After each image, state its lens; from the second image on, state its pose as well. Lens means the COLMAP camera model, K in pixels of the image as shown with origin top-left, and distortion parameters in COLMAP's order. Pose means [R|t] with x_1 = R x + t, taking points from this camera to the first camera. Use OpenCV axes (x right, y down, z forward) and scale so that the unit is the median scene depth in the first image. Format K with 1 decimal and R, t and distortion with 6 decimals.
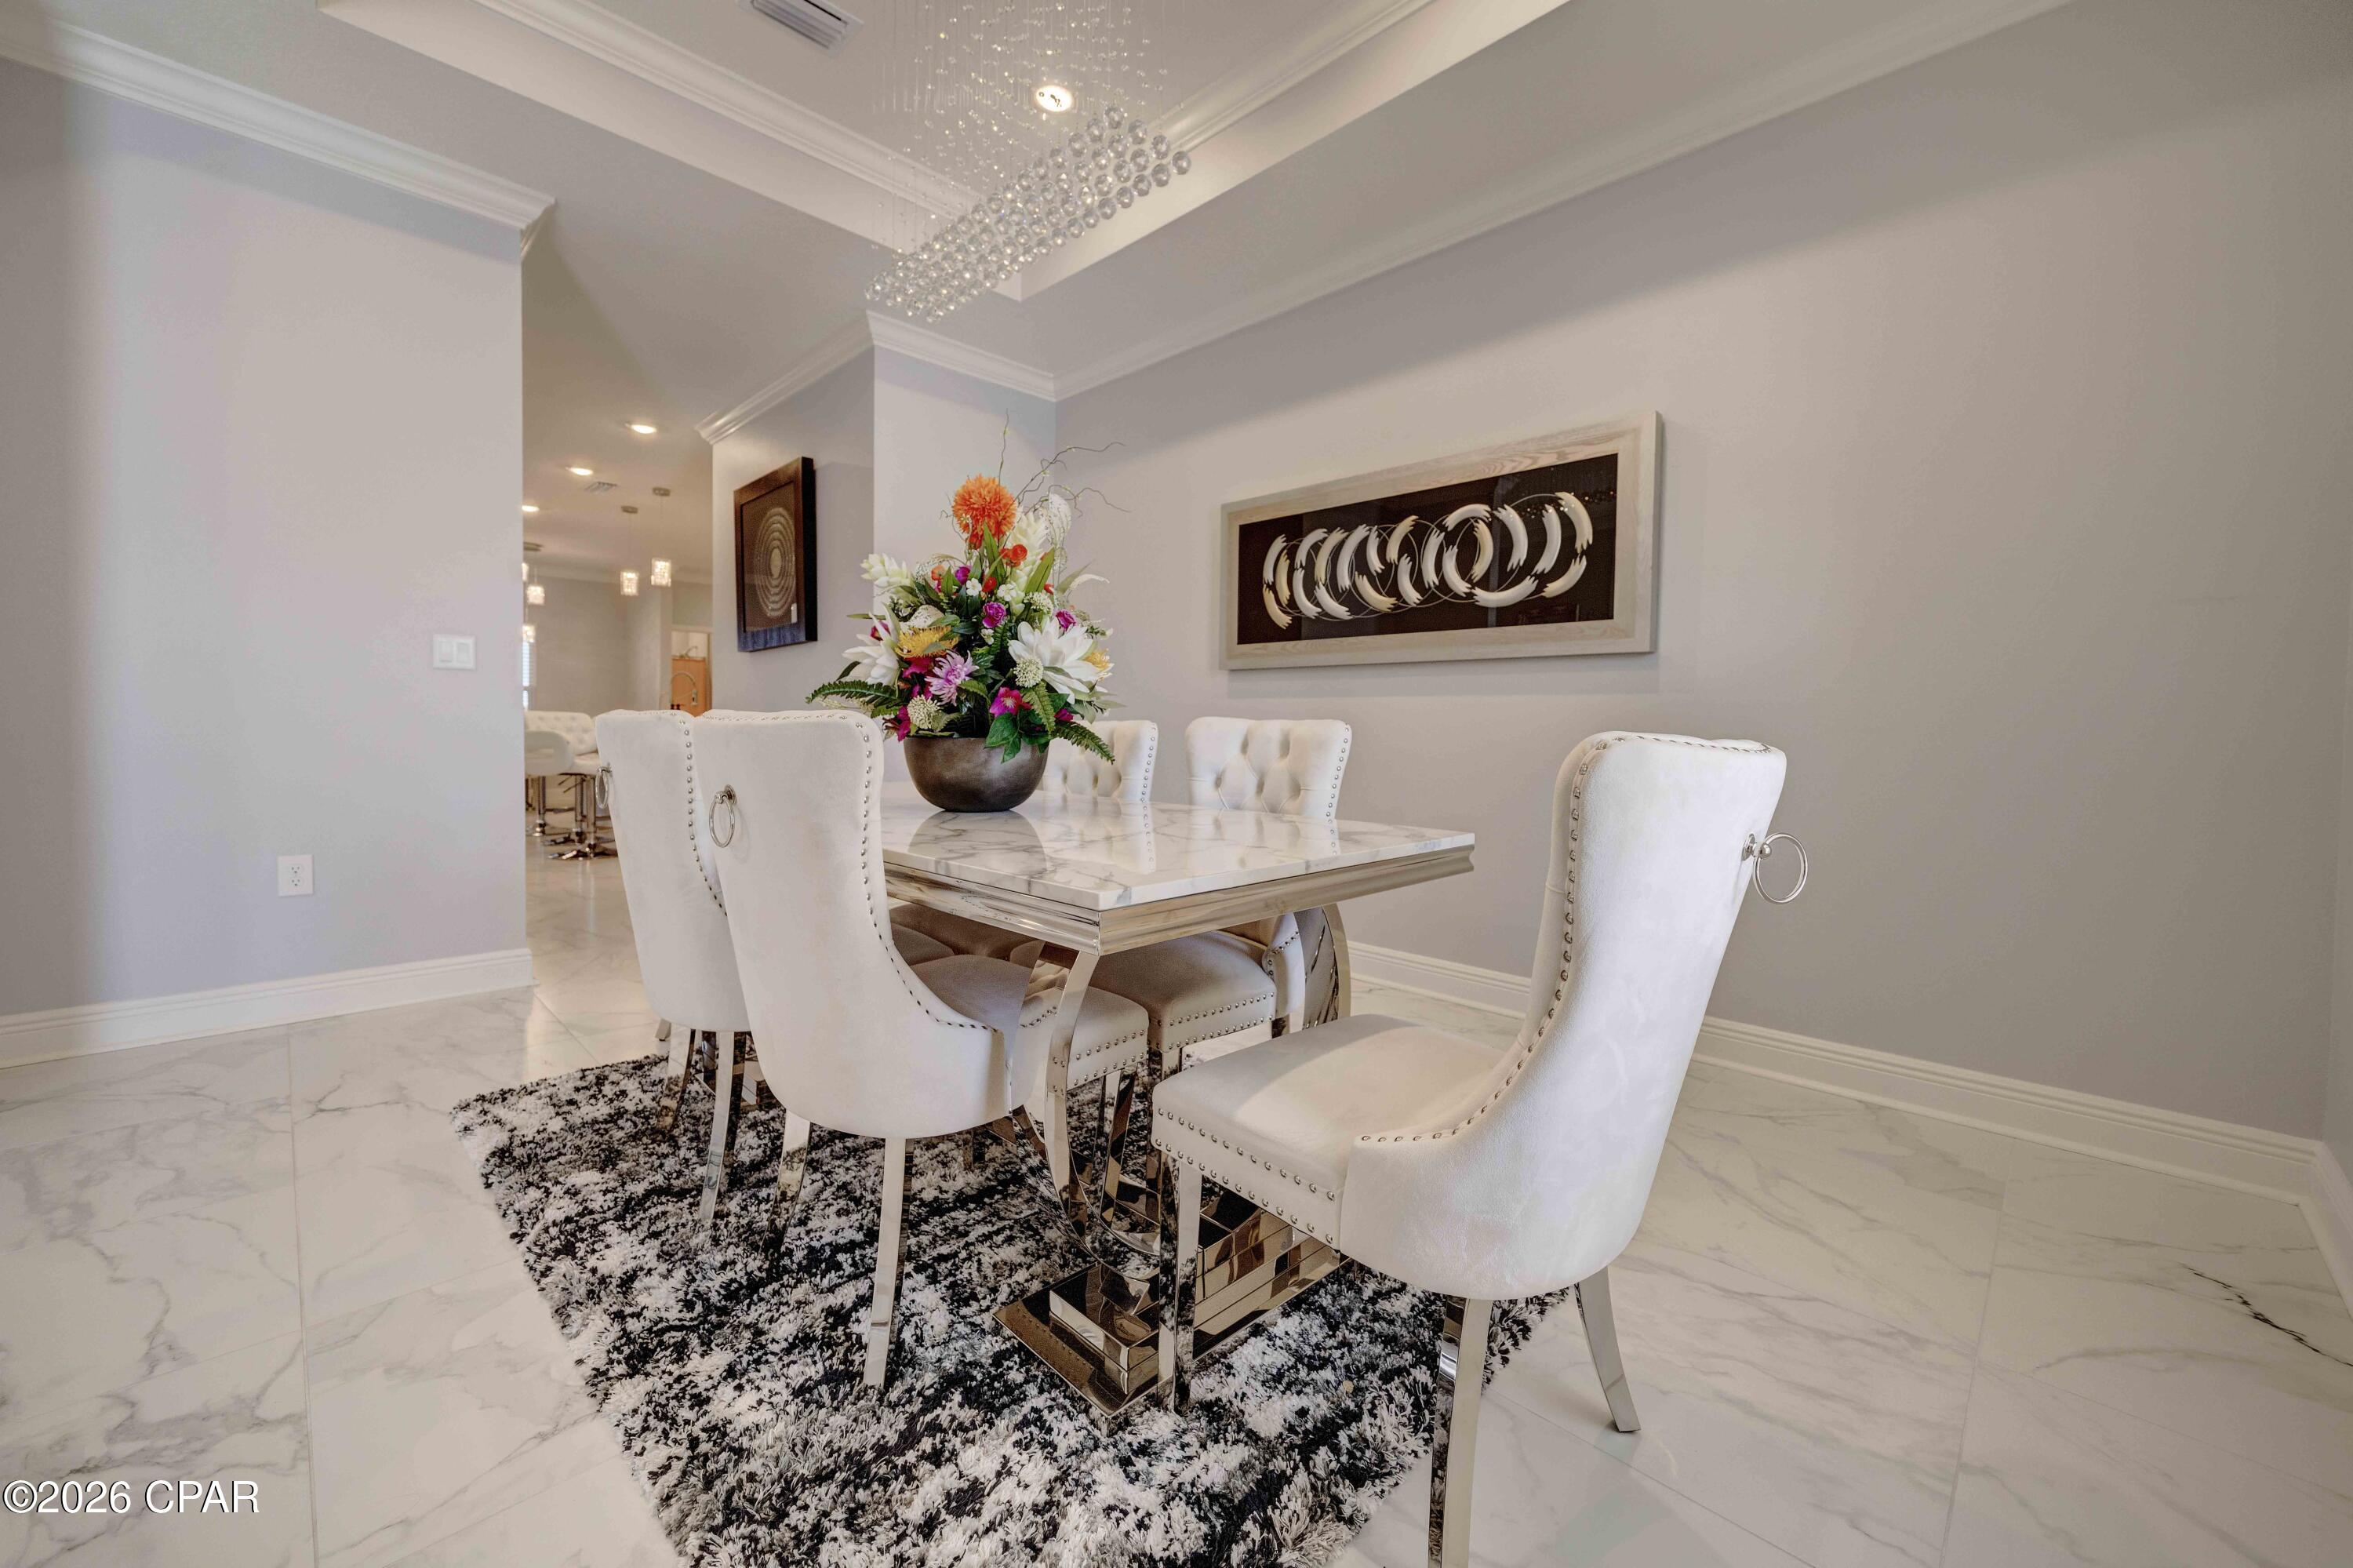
lens RADIAL K [[916.7, 0, 1179.0], [0, 916.7, 751.0], [0, 0, 1]] dist [-0.000613, -0.000234]
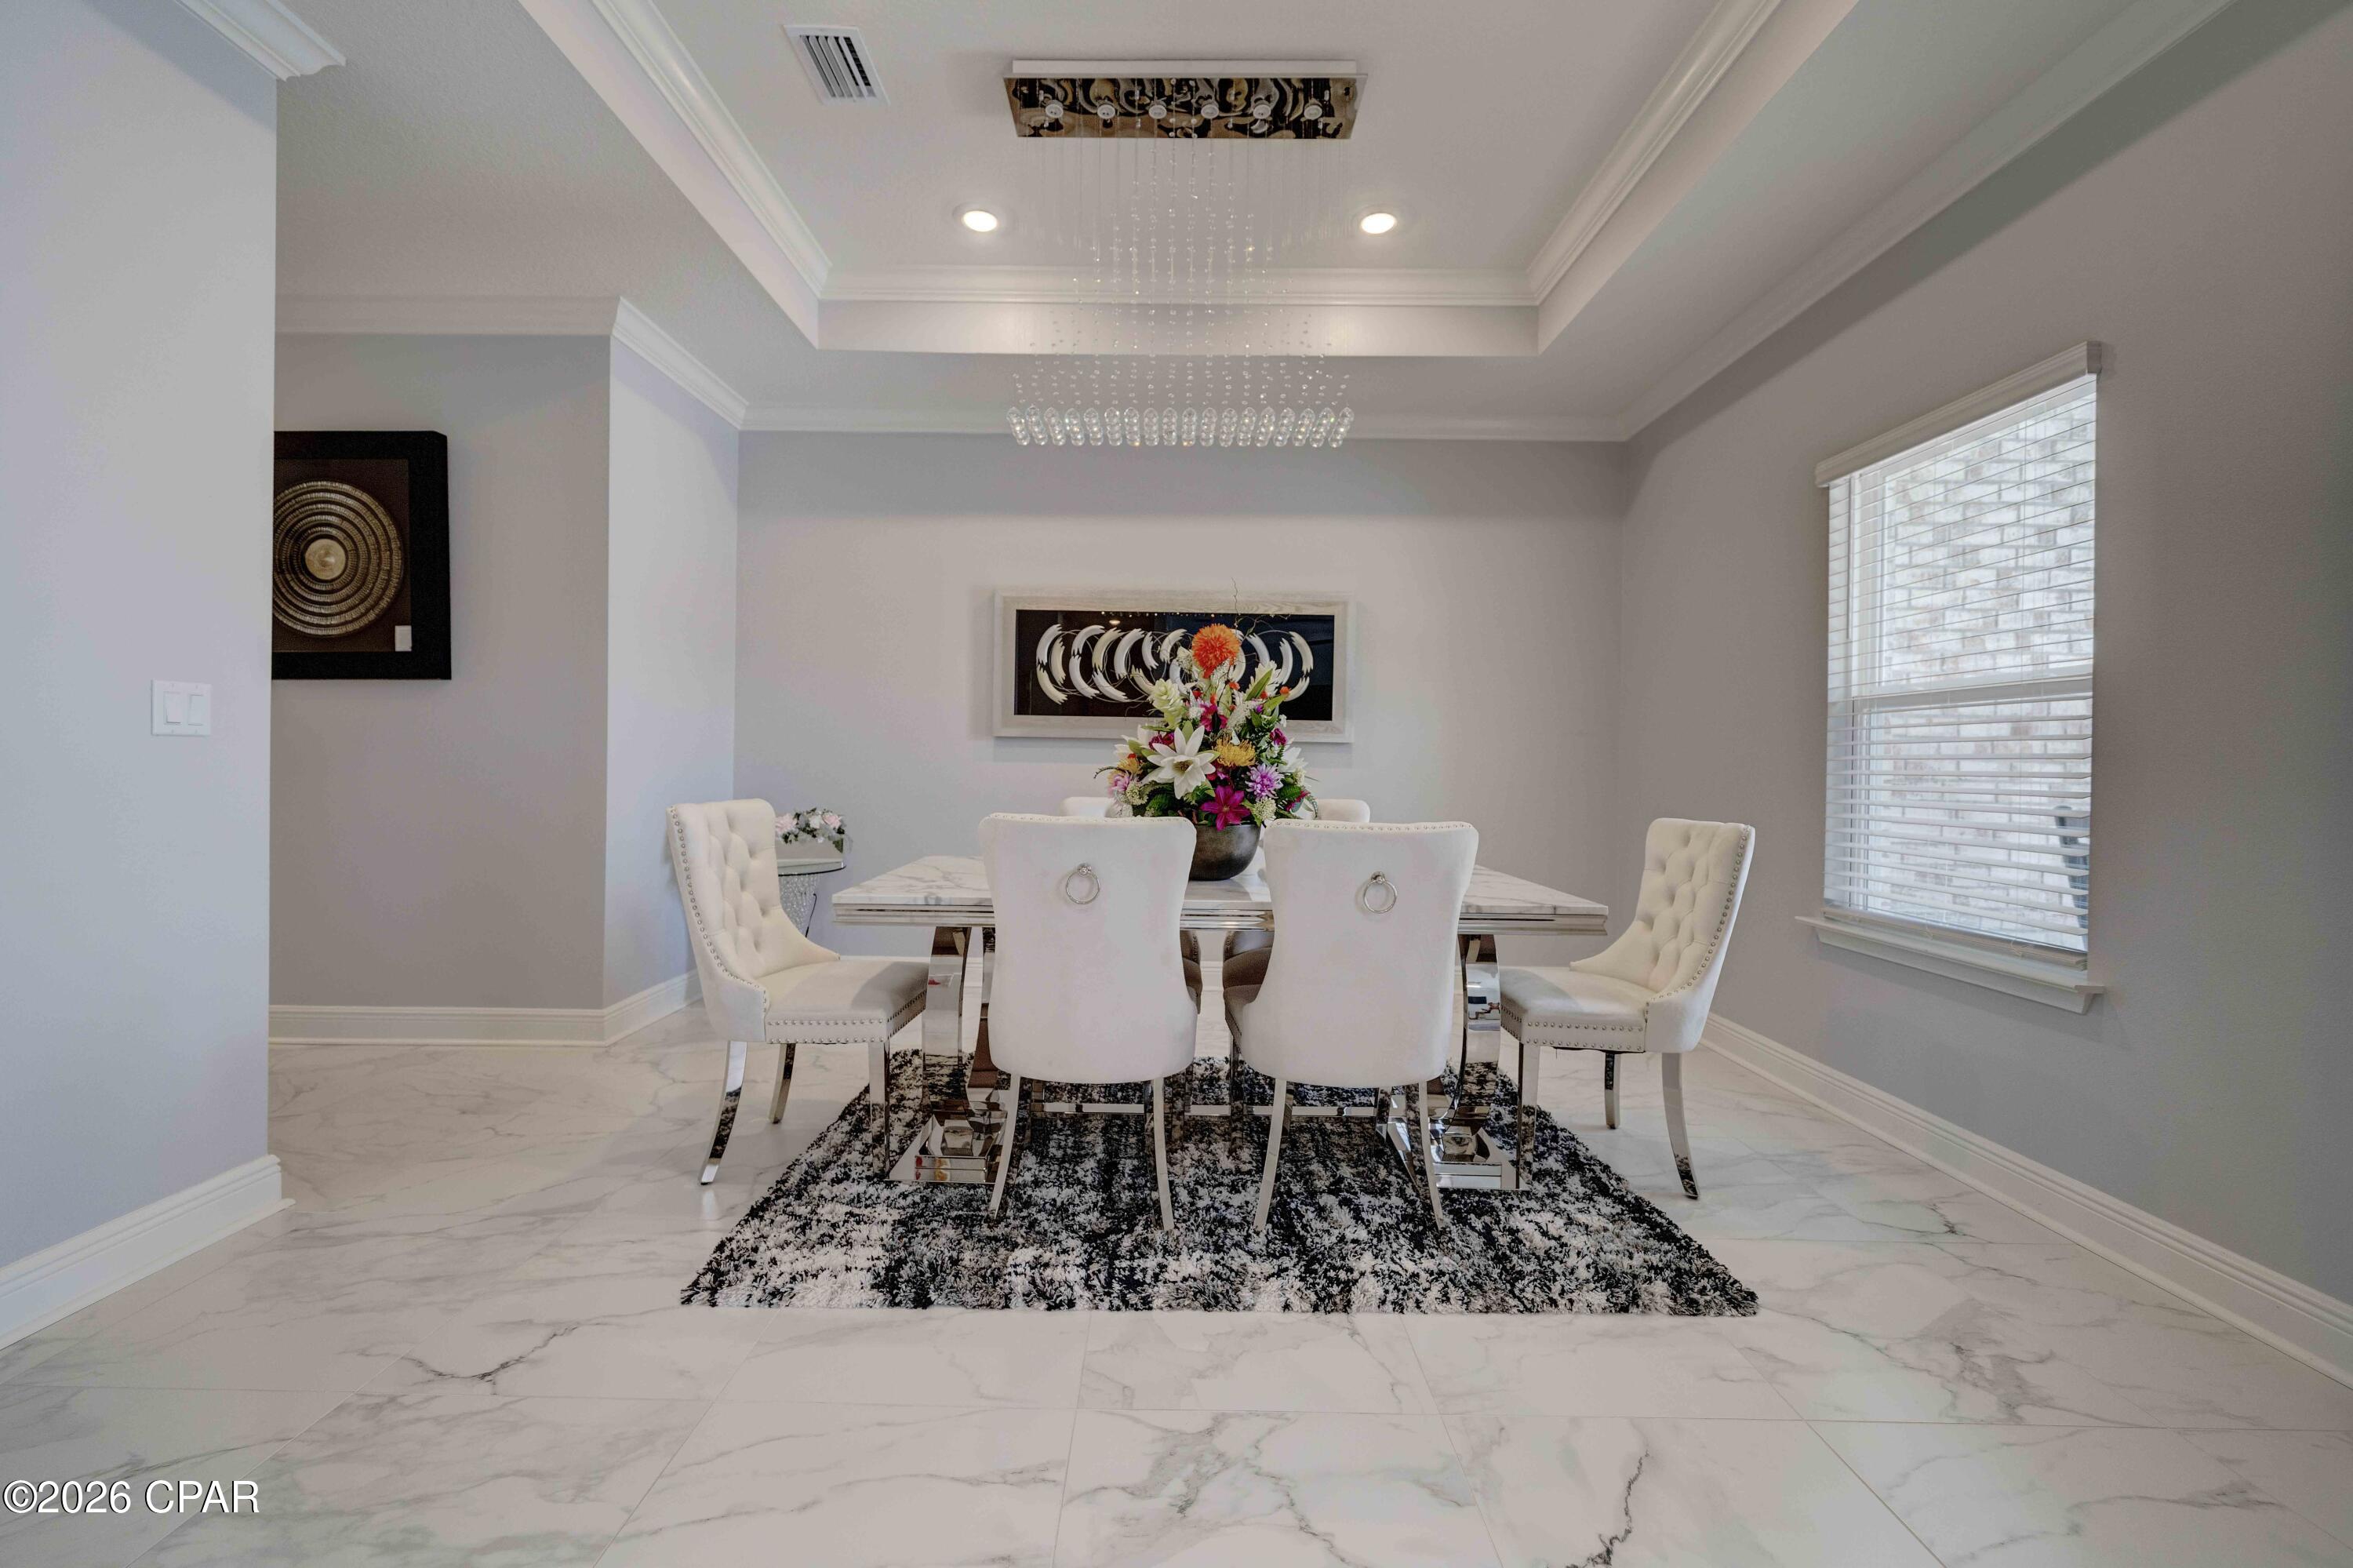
lens RADIAL K [[943.6, 0, 1167.6], [0, 943.6, 771.7], [0, 0, 1]] dist [-0.001520, -0.000258]
pose [[0.704023, -0.011104, 0.710090, -0.724448], [0.010706, 0.999930, 0.005022, -0.057337], [-0.710096, 0.004067, 0.704093, 0.055868]]
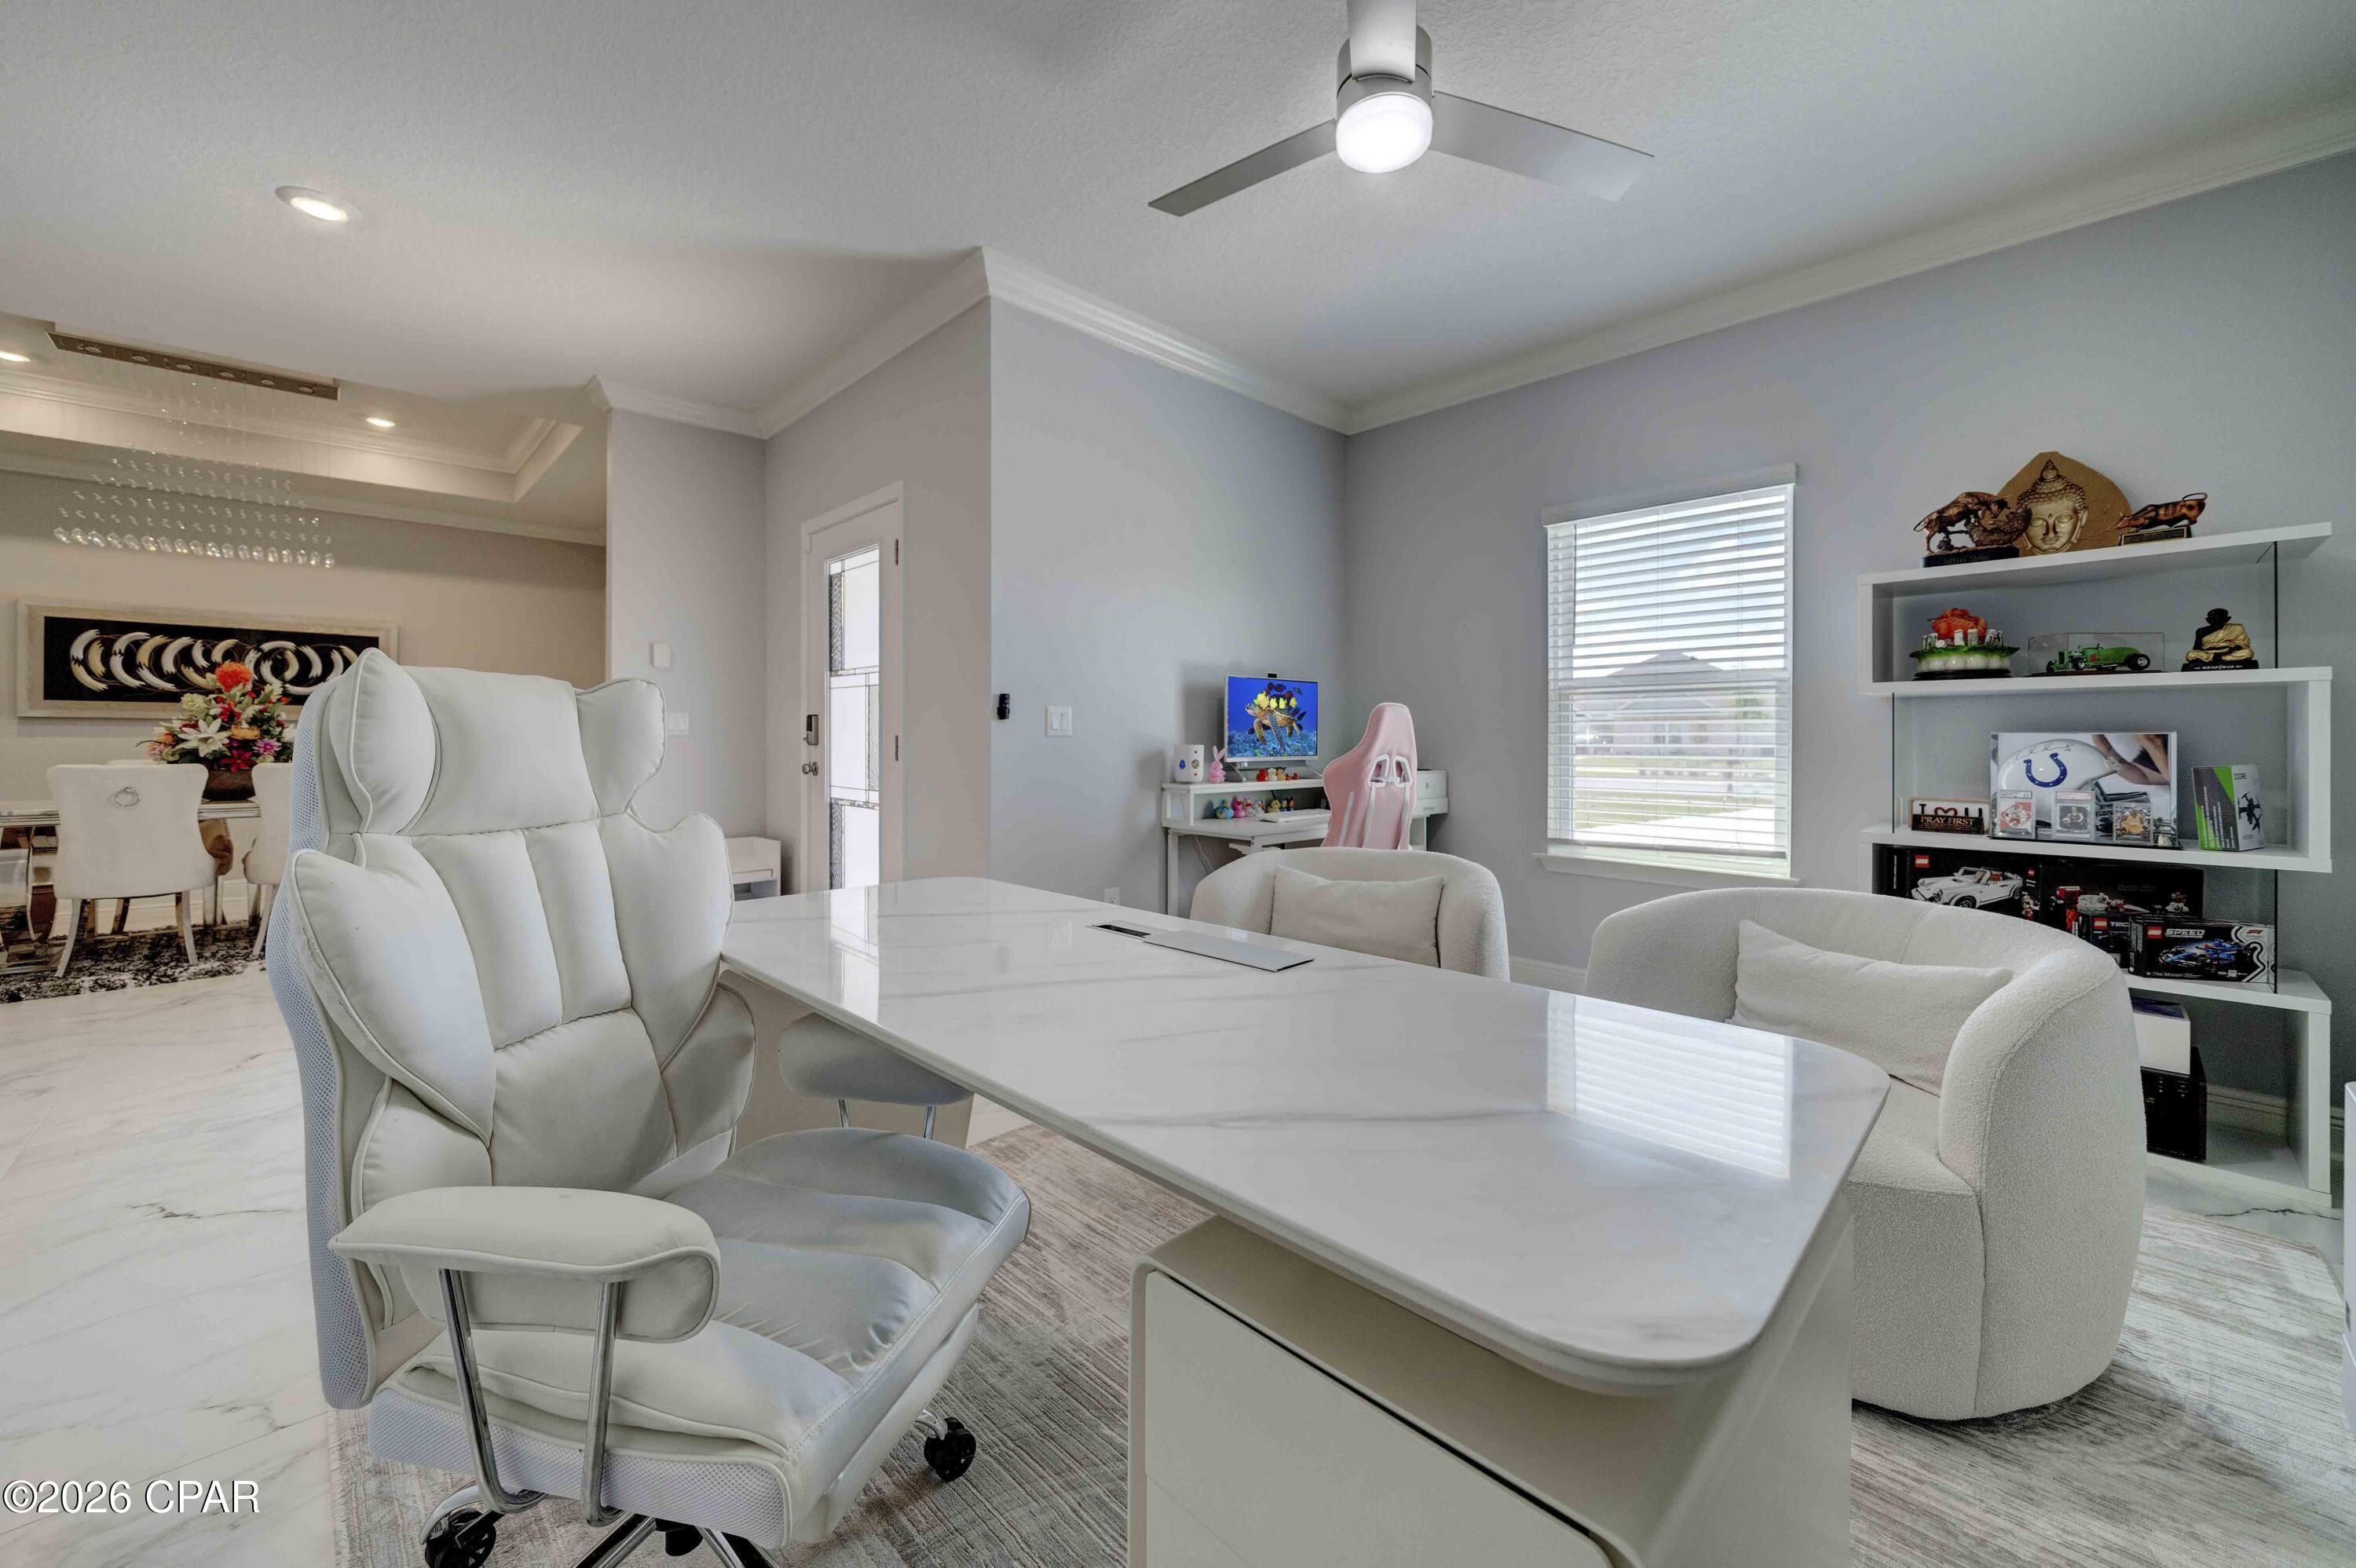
lens RADIAL K [[917.8, 0, 1179.1], [0, 917.8, 742.3], [0, 0, 1]] dist [-0.000613, -0.000234]
pose [[0.018259, -0.020054, 0.999632, -1.522942], [0.016126, 0.999675, 0.019760, -0.057482], [-0.999703, 0.015759, 0.018576, -0.898479]]
